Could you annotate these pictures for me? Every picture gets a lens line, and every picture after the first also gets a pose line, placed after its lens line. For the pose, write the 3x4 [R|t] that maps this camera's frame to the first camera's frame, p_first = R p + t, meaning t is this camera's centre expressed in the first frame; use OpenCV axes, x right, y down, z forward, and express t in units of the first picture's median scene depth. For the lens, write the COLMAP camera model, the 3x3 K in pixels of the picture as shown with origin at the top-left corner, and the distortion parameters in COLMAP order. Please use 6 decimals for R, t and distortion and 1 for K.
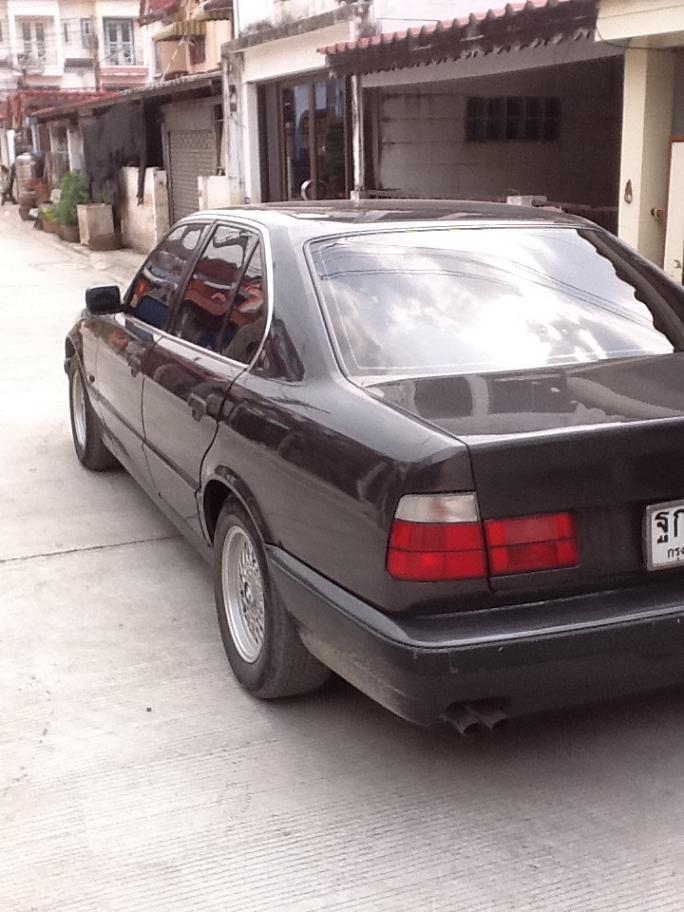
lens RADIAL K [[1127.2, 0, 341.2], [0, 1127.2, 457.7], [0, 0, 1]] dist [-0.029079, 0.000000]
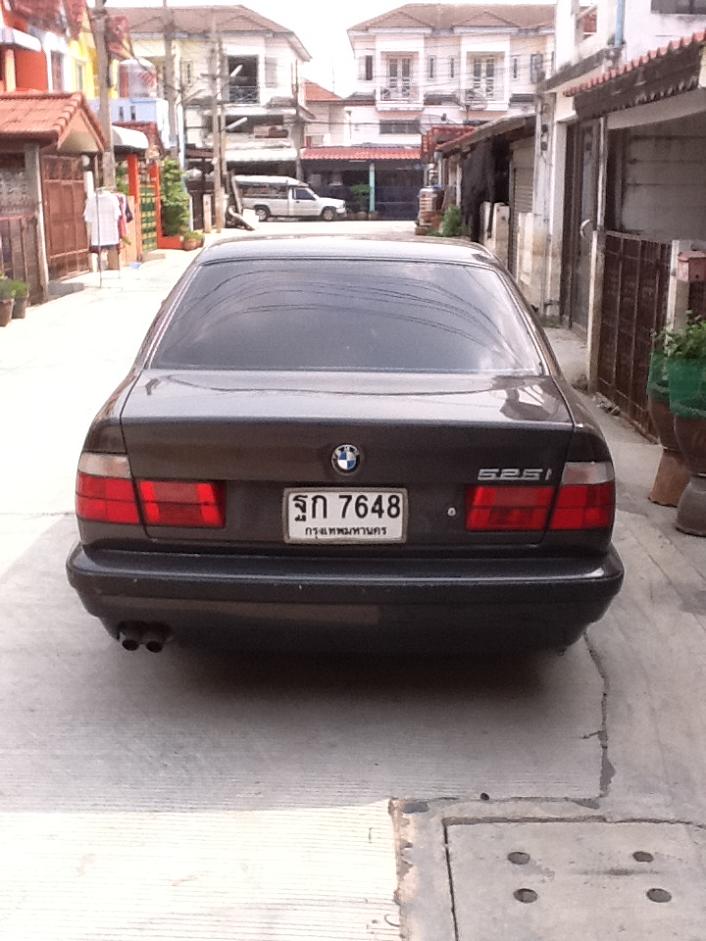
lens RADIAL K [[1163.1, 0, 354.5], [0, 1163.1, 468.6], [0, 0, 1]] dist [-0.029079, 0.000000]
pose [[0.924720, 0.108181, -0.364951, 0.216304], [-0.118106, 0.992989, -0.004912, 0.005392], [0.361861, 0.047645, 0.931014, -0.036893]]
